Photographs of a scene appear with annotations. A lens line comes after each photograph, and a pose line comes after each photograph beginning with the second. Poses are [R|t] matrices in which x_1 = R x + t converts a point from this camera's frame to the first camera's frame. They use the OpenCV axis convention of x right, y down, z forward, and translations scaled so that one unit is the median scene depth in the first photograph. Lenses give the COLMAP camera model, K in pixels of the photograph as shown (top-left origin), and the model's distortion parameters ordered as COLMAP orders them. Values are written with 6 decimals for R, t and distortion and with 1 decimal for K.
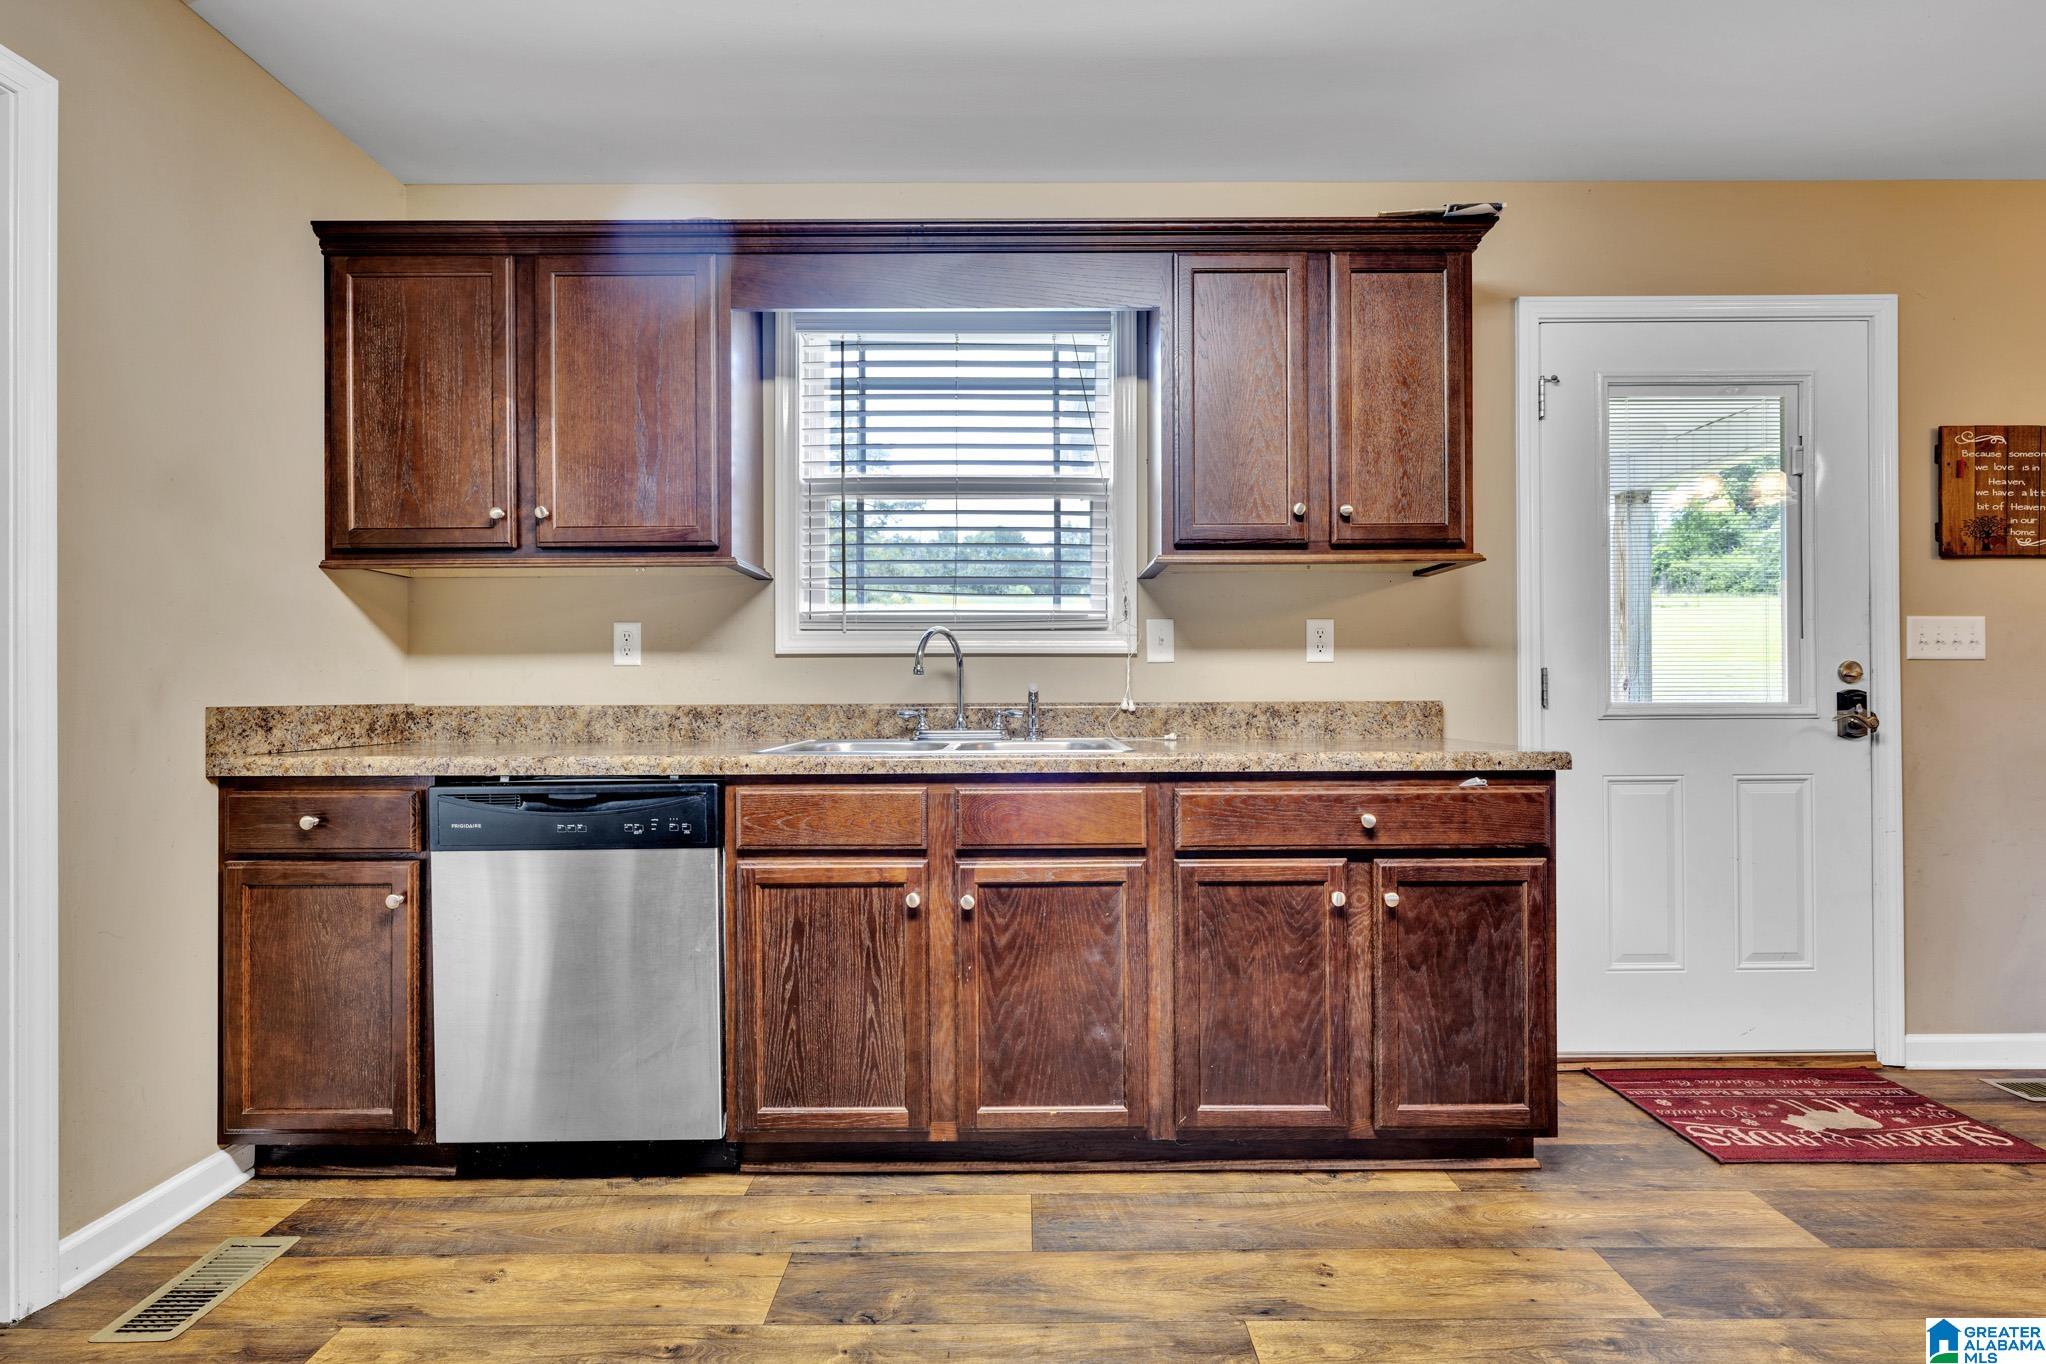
lens RADIAL K [[947.4, 0, 1025.6], [0, 947.4, 672.5], [0, 0, 1]] dist [-0.000136, -0.000221]
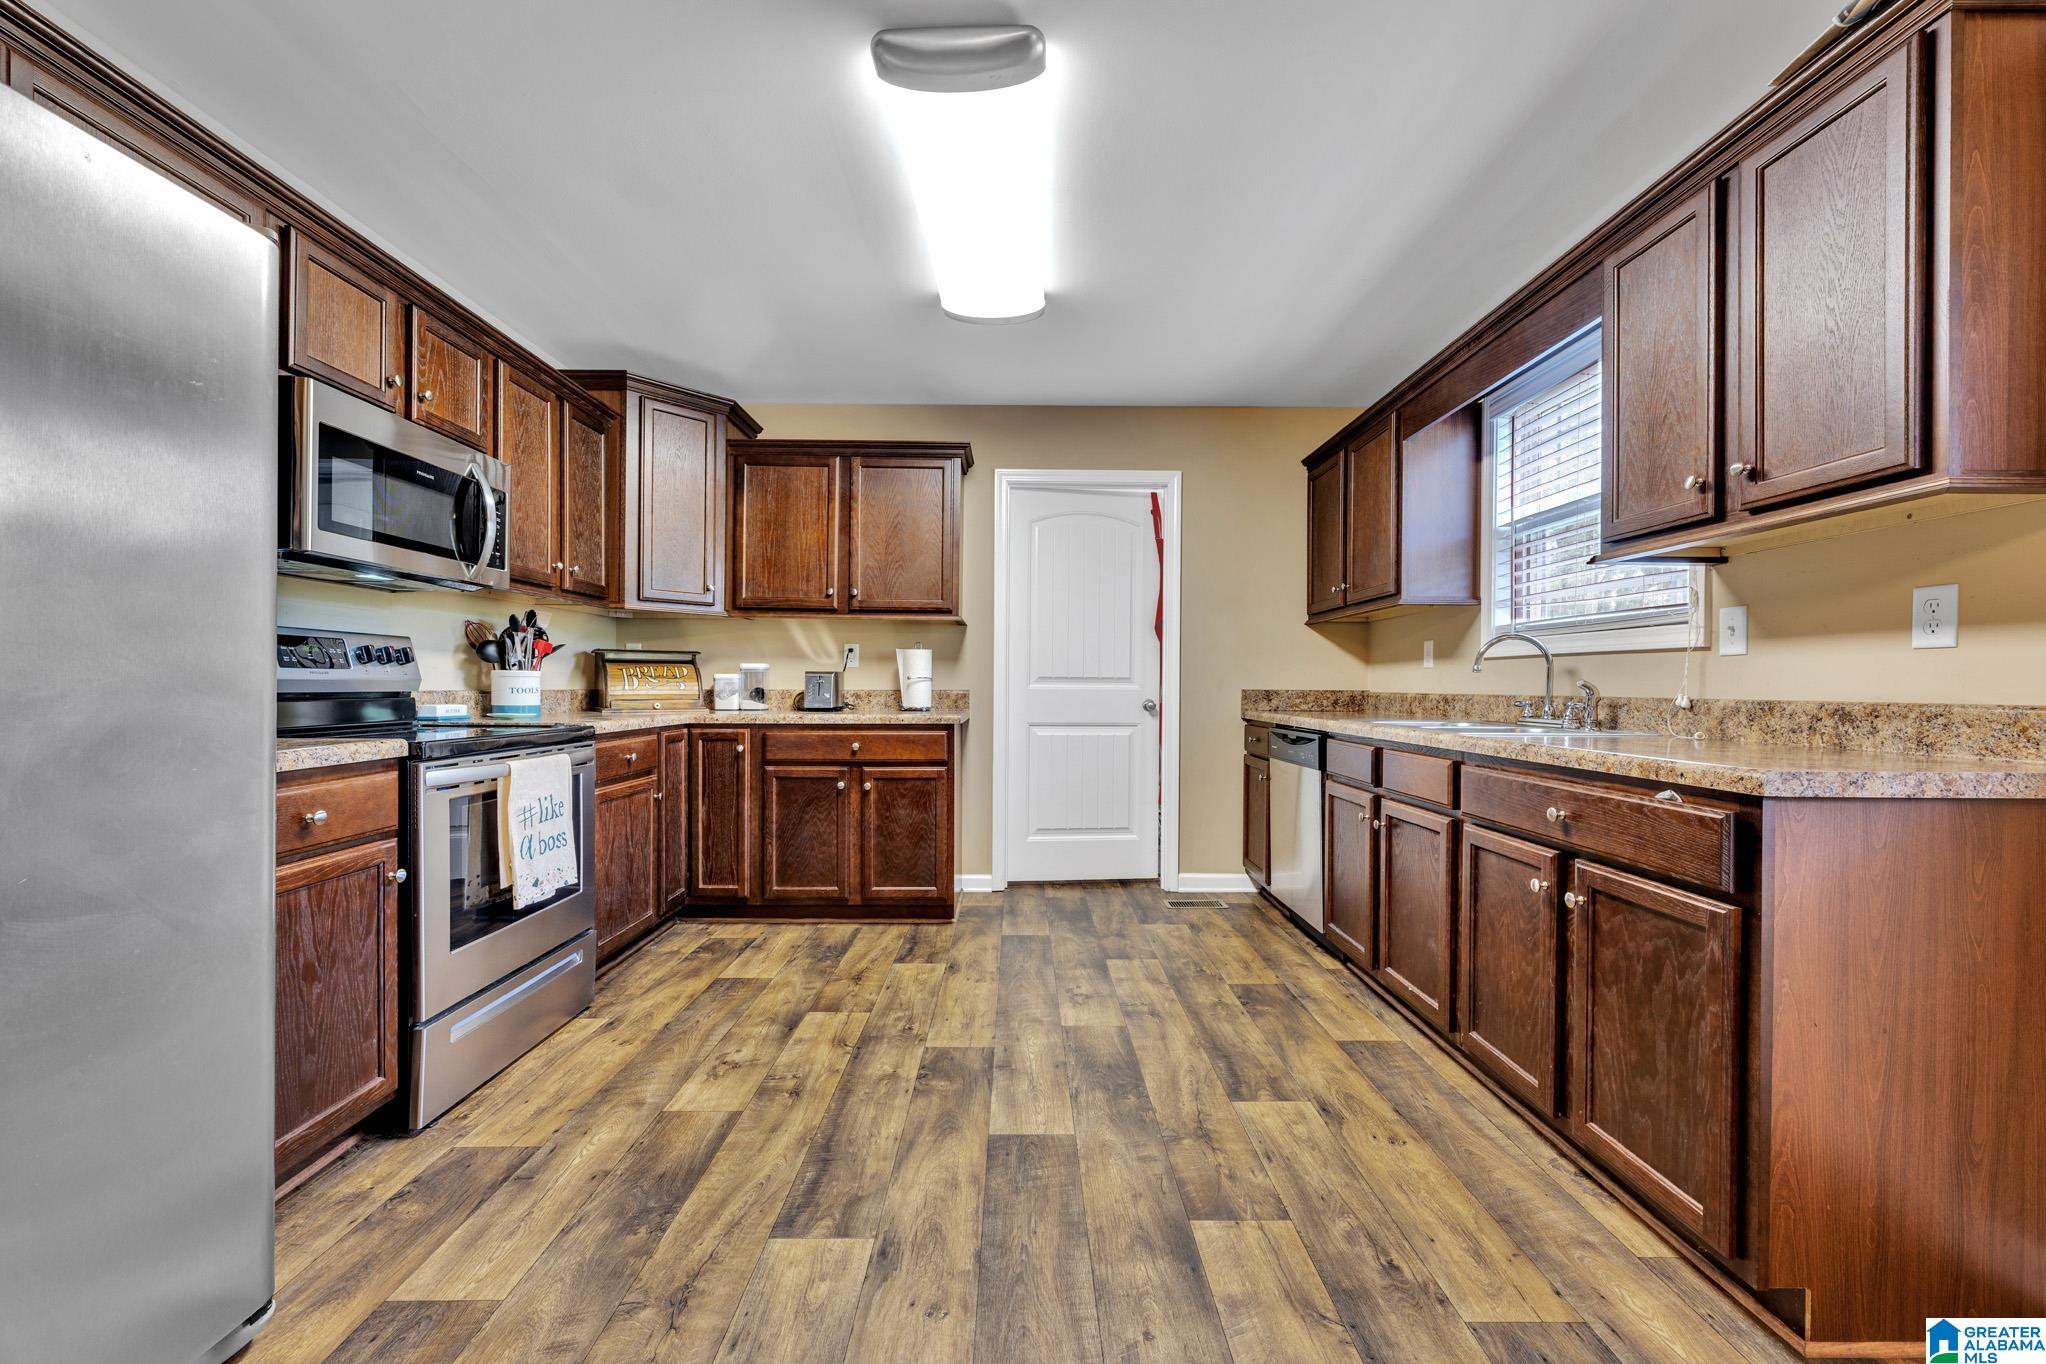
lens RADIAL K [[801.6, 0, 1025.9], [0, 801.6, 688.3], [0, 0, 1]] dist [0.000556, 0.000149]
pose [[0.006908, 0.008122, -0.999943, 1.154575], [0.007477, 0.999939, 0.008173, 0.011949], [0.999948, -0.007533, 0.006847, 0.421065]]
